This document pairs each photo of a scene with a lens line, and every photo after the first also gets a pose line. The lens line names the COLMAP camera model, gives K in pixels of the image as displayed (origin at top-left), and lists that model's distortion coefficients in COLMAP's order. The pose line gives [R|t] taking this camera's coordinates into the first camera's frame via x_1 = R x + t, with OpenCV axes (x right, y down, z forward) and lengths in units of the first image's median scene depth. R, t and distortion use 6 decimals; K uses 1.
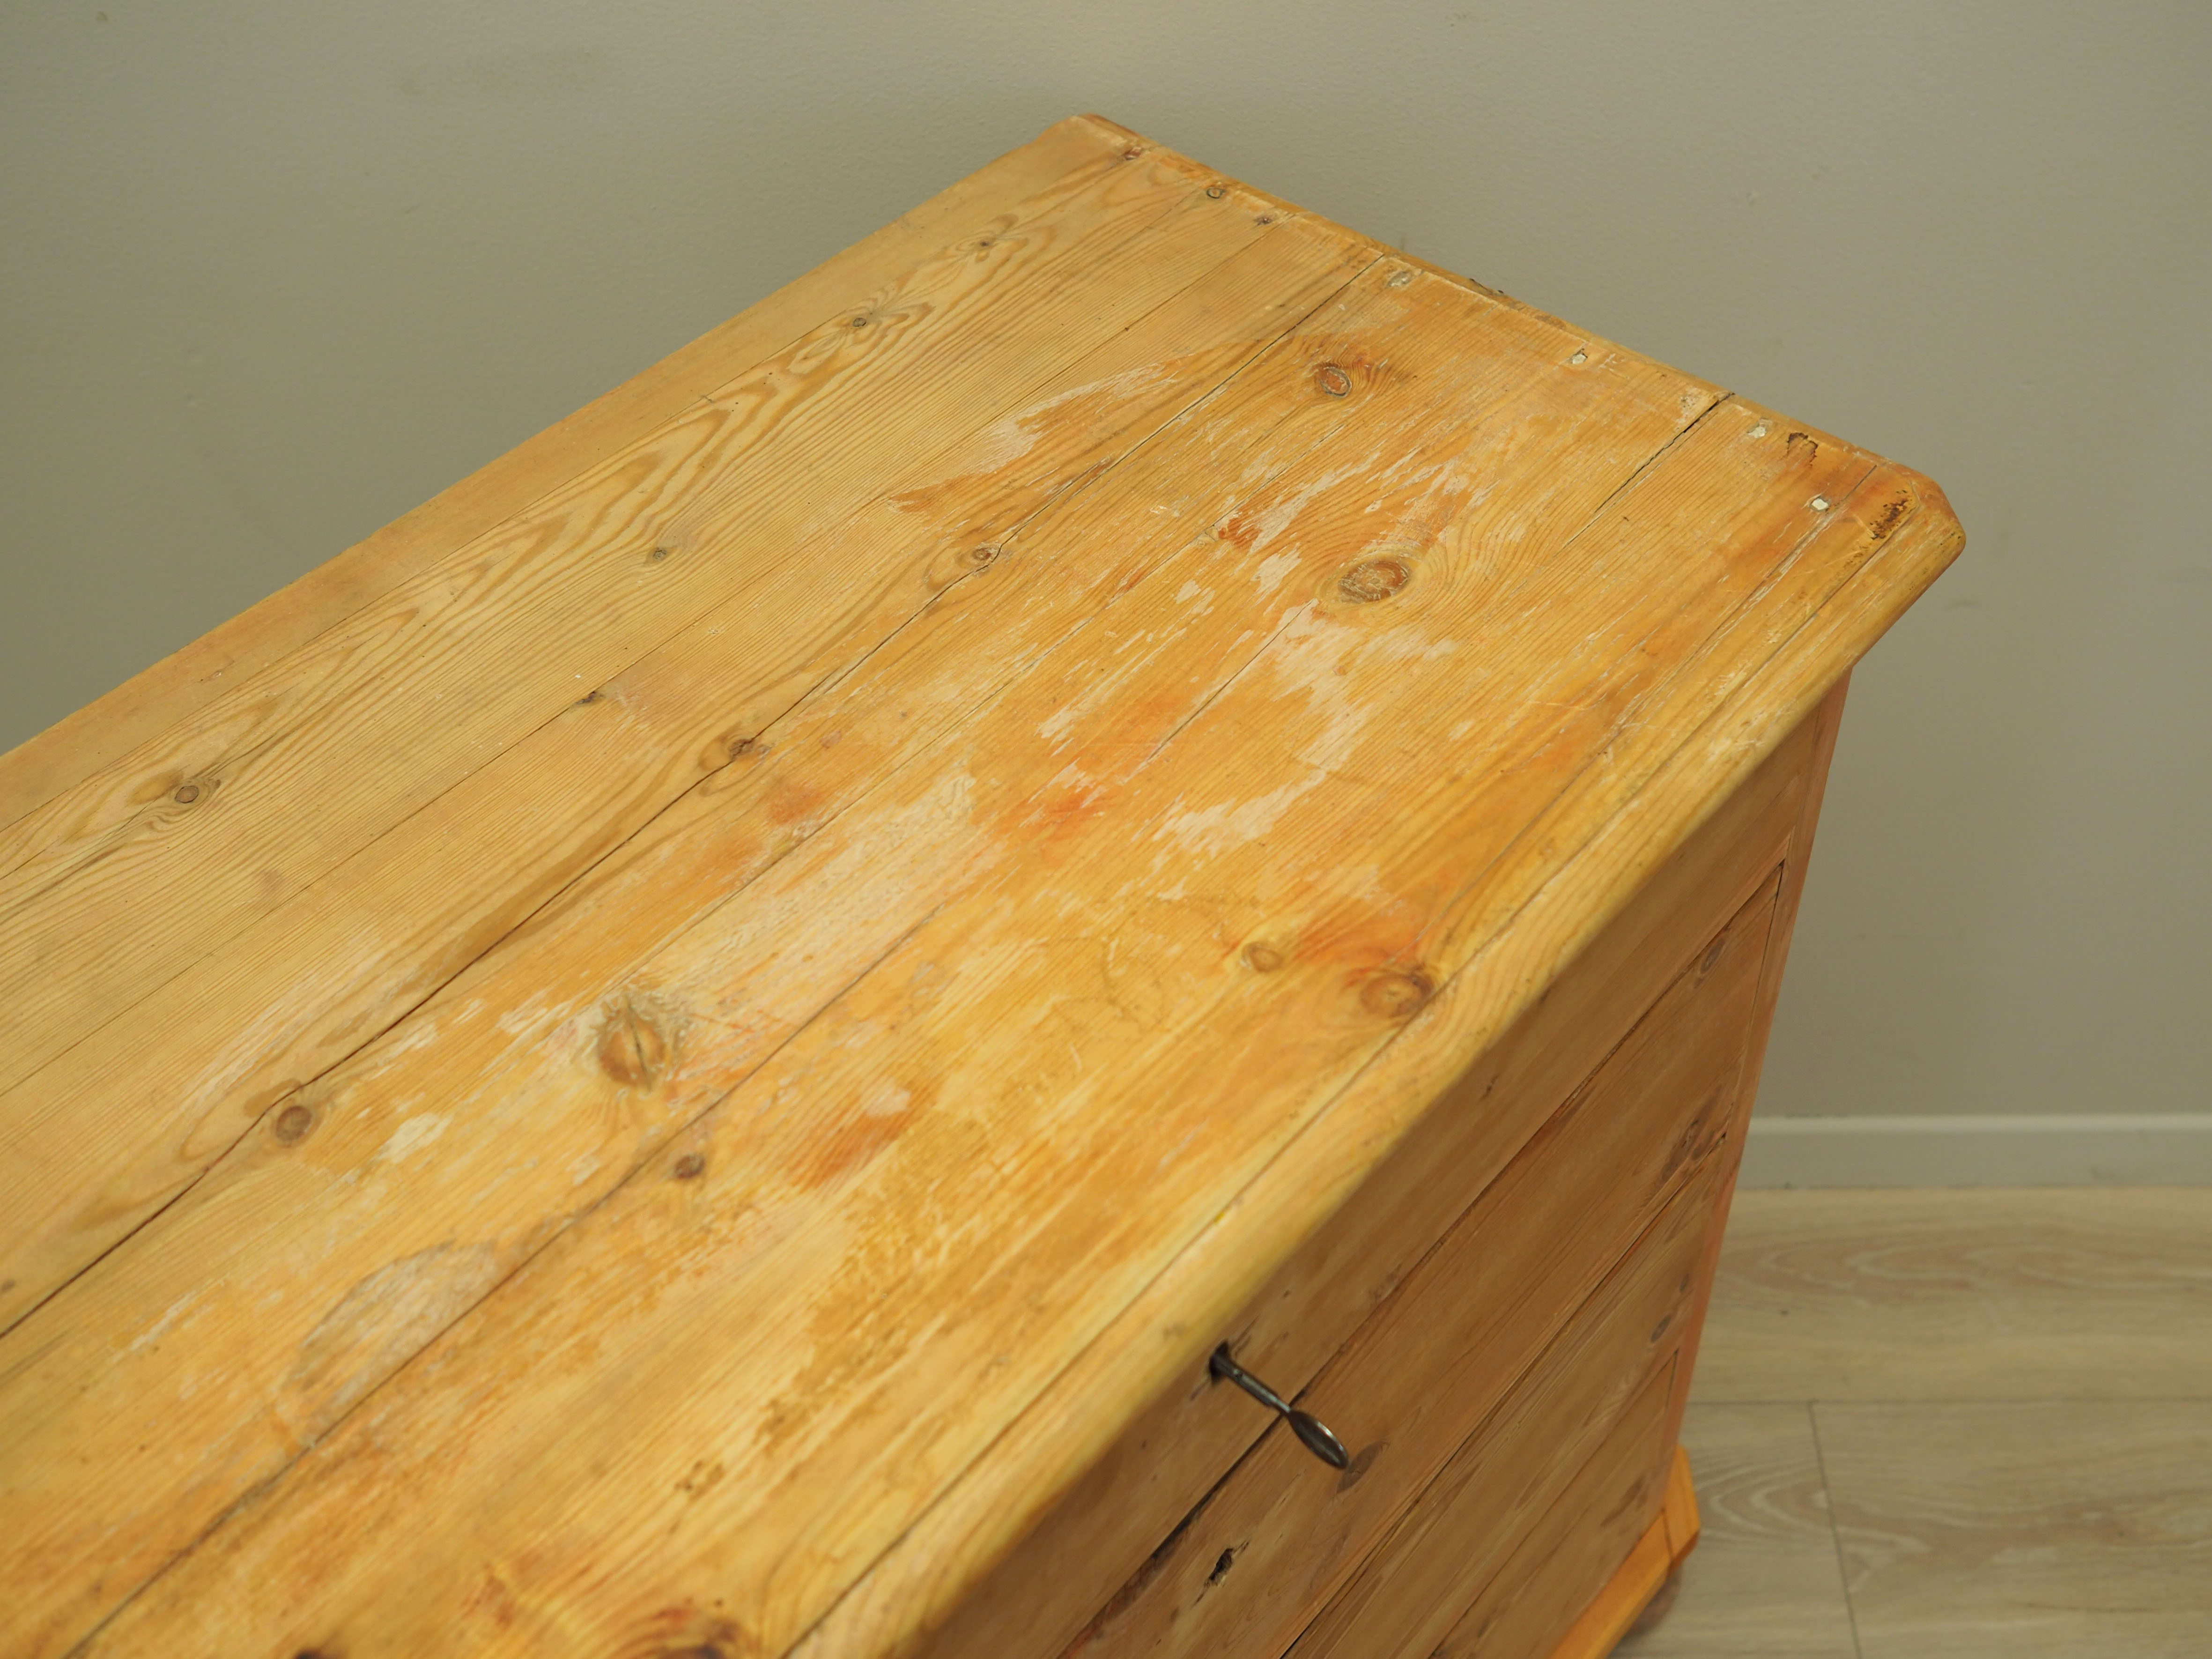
lens RADIAL K [[2443.7, 0, 1193.8], [0, 2443.7, 758.6], [0, 0, 1]] dist [-0.022668, 0.029601]
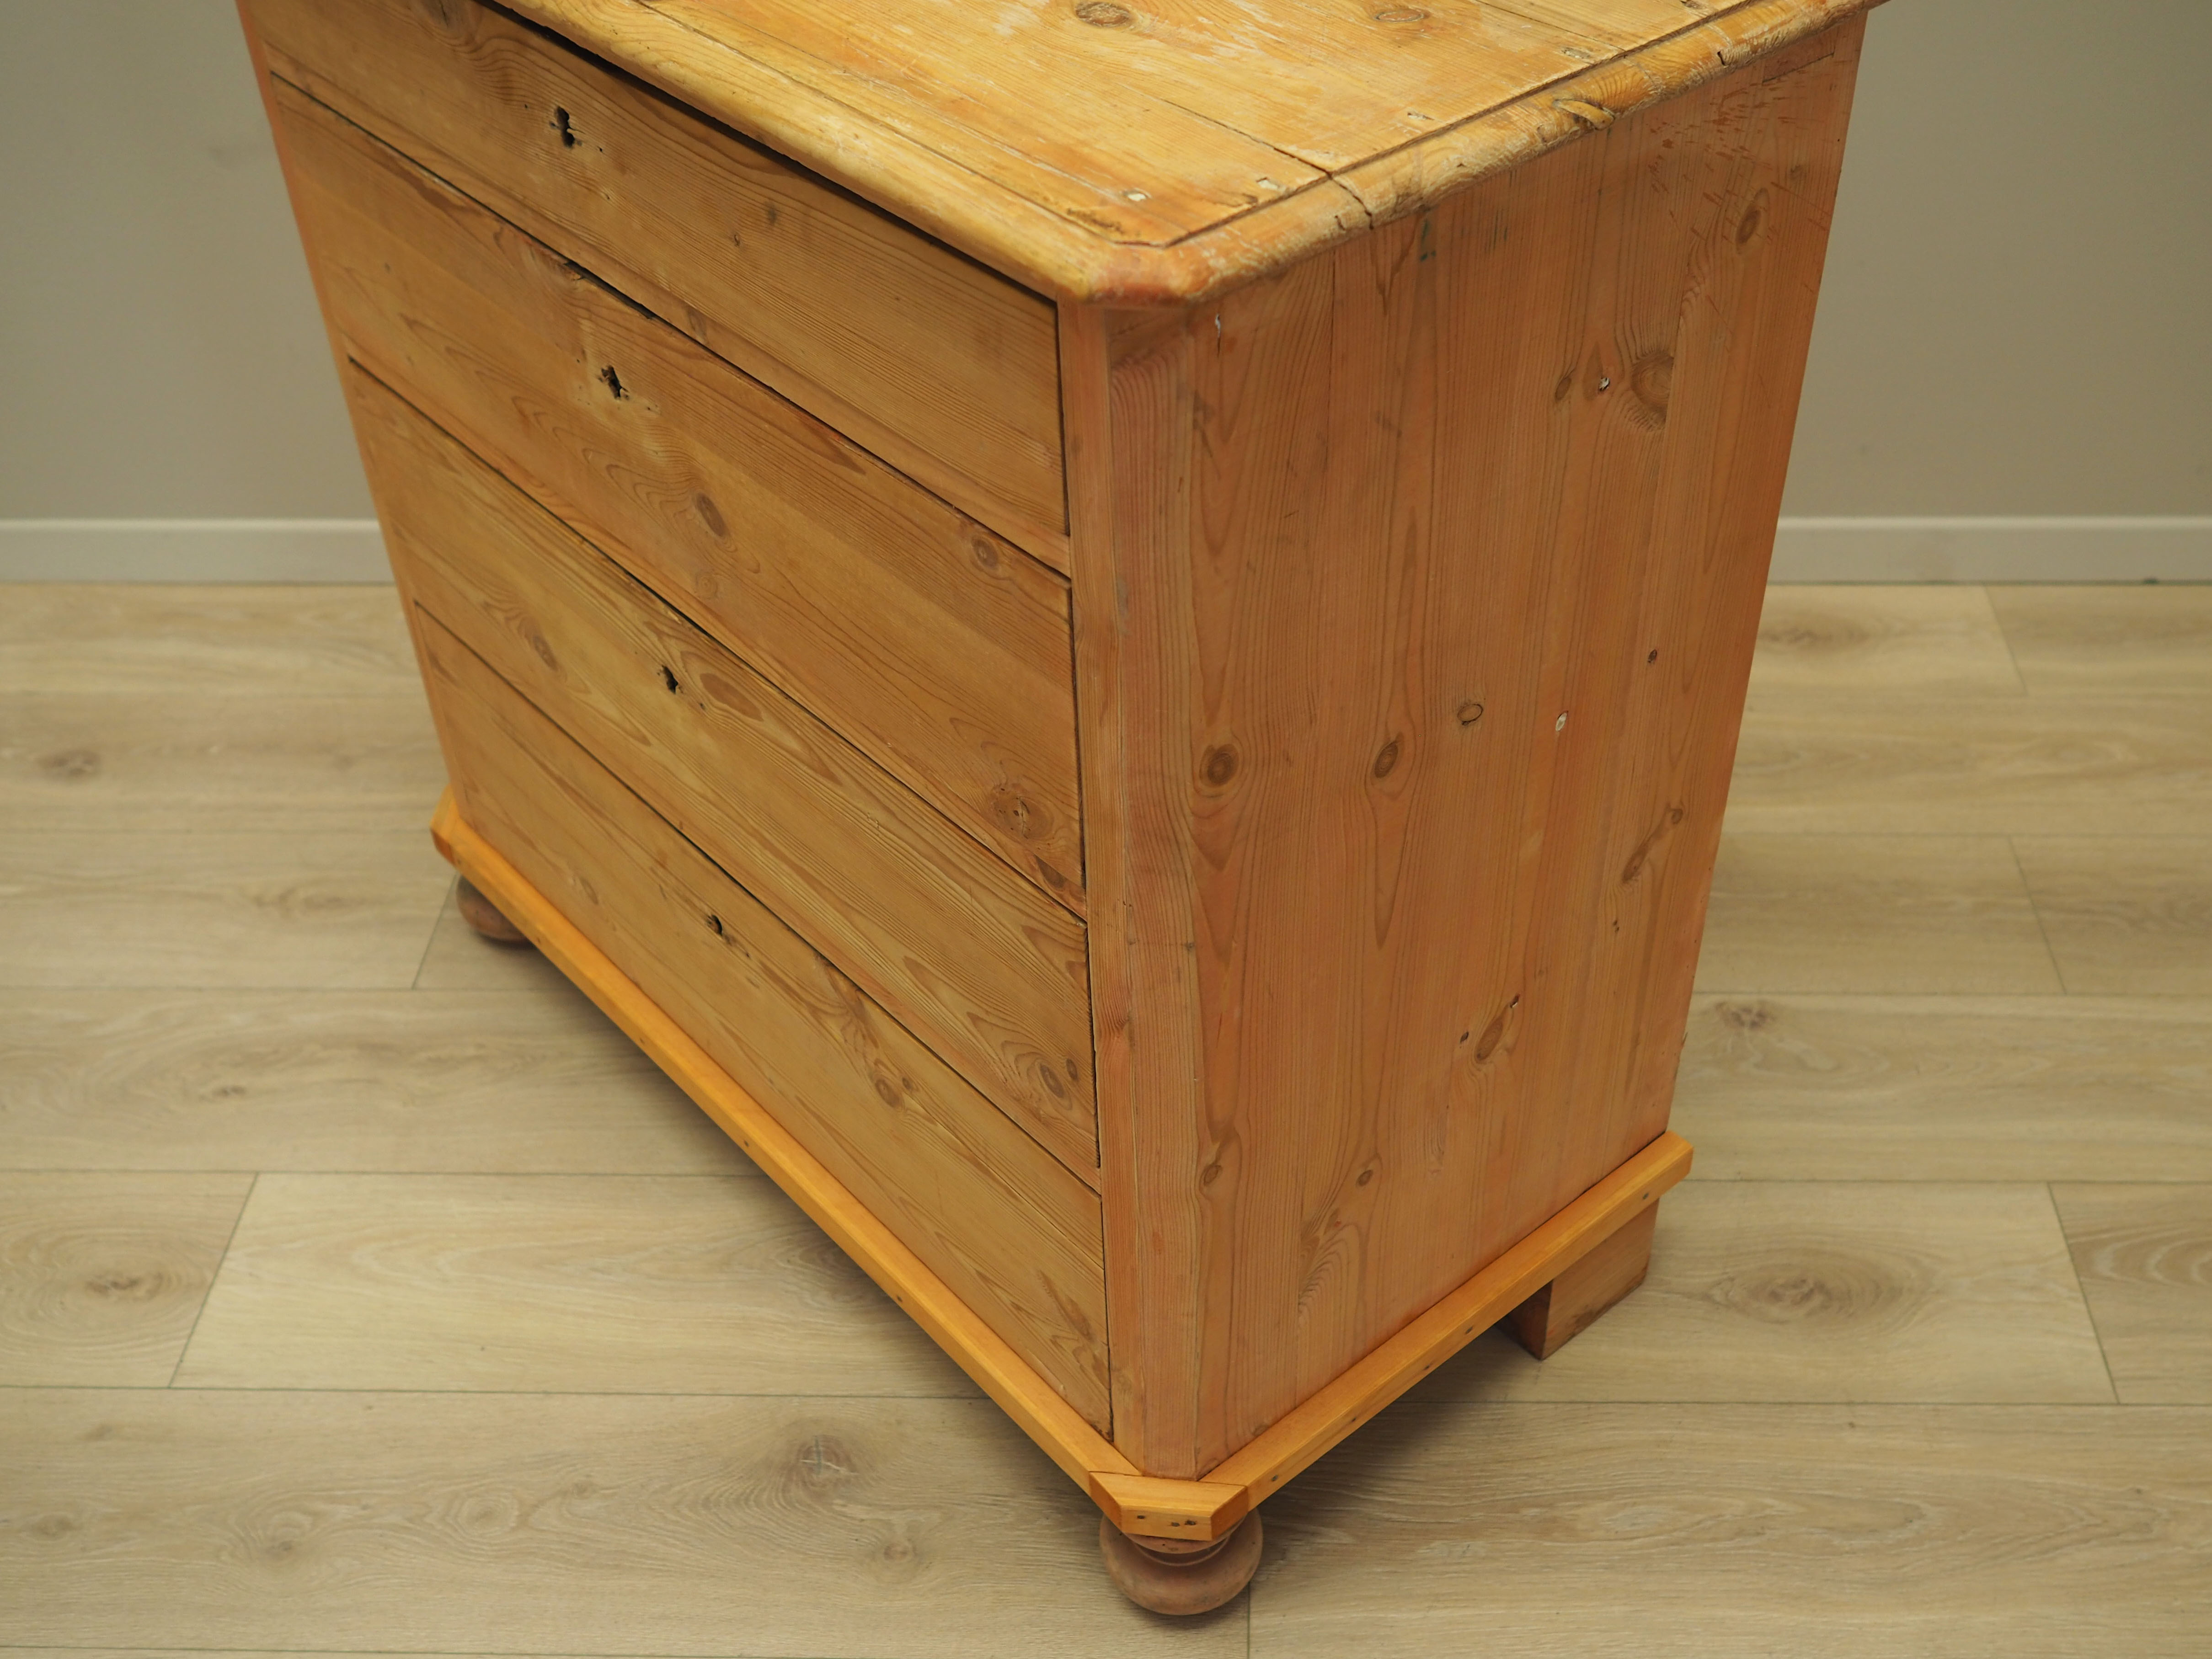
lens RADIAL K [[2351.0, 0, 1165.3], [0, 2351.0, 865.7], [0, 0, 1]] dist [-0.001832, -0.002094]
pose [[-0.147657, 0.658623, -0.737844, 1.233733], [-0.681758, 0.472686, 0.558368, -0.559622], [0.716522, 0.585478, 0.379226, 0.907793]]
